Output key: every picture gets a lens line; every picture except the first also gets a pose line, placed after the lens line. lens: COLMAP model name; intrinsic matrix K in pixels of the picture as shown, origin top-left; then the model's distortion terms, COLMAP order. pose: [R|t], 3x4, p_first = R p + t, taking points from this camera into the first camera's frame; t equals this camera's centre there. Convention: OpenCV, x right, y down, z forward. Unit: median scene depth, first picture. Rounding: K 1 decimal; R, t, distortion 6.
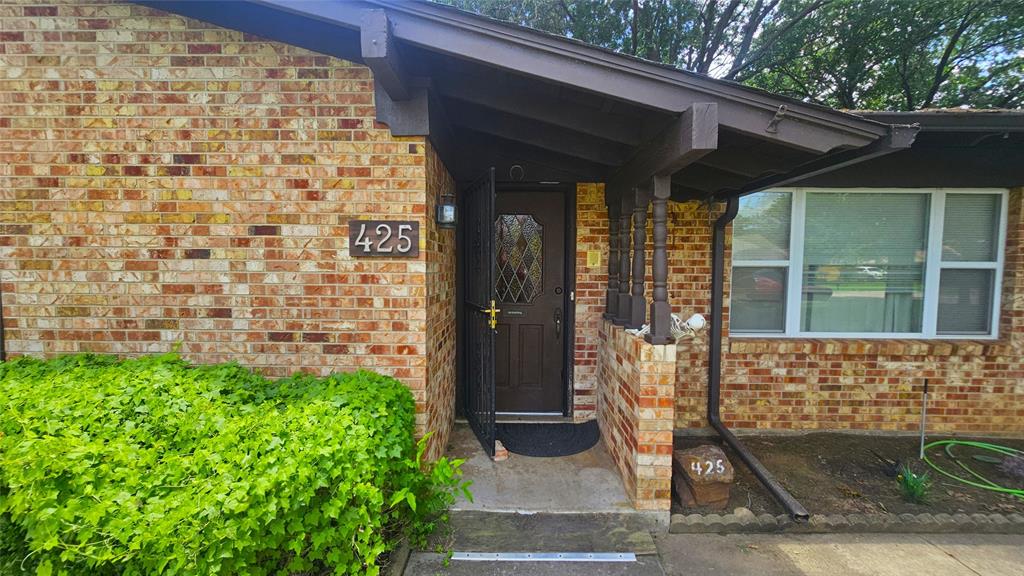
lens RADIAL K [[413.0, 0, 511.9], [0, 413.0, 286.7], [0, 0, 1]] dist [0.002349, -0.000243]
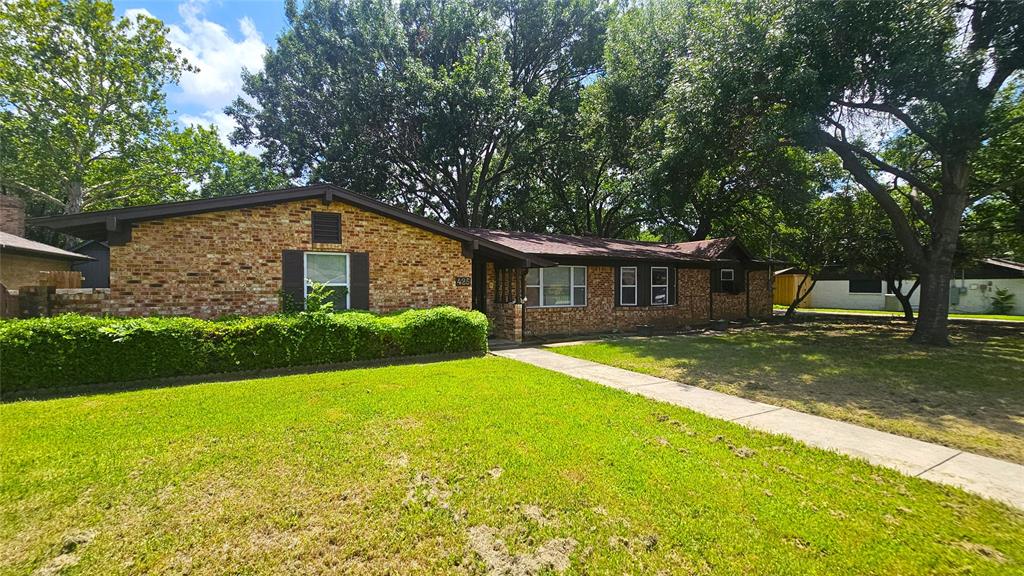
lens RADIAL K [[413.0, 0, 514.2], [0, 413.0, 290.3], [0, 0, 1]] dist [0.002349, -0.000243]
pose [[0.854842, -0.012781, 0.518731, -2.062213], [0.035808, 0.998766, -0.034402, 0.140059], [-0.517651, 0.047983, 0.854245, -2.904146]]
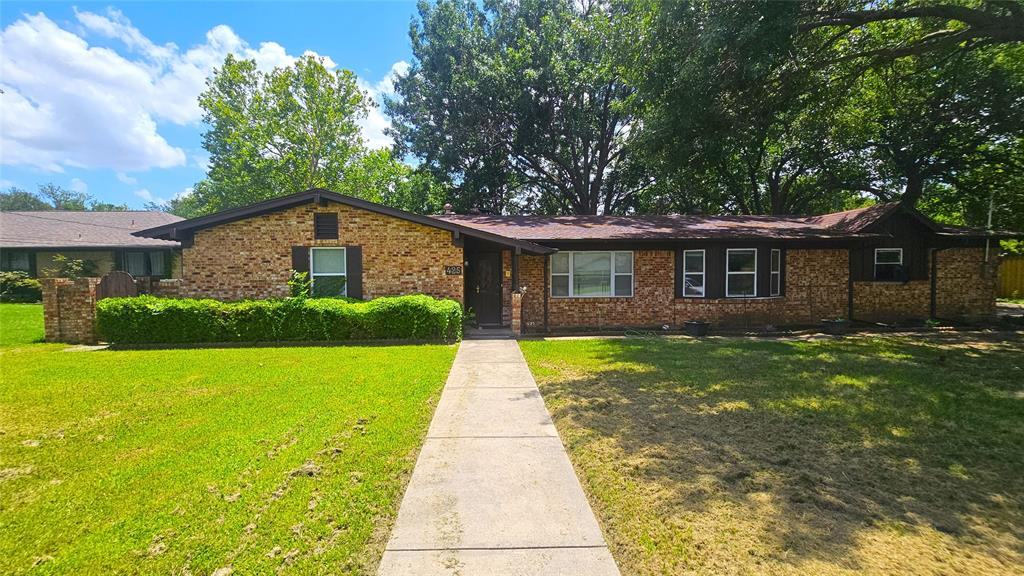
lens RADIAL K [[413.0, 0, 513.3], [0, 413.0, 285.9], [0, 0, 1]] dist [0.002349, -0.000243]
pose [[0.996602, -0.016202, 0.080758, -0.034770], [0.018807, 0.999324, -0.031598, 0.195659], [-0.080192, 0.033010, 0.996233, -3.354990]]
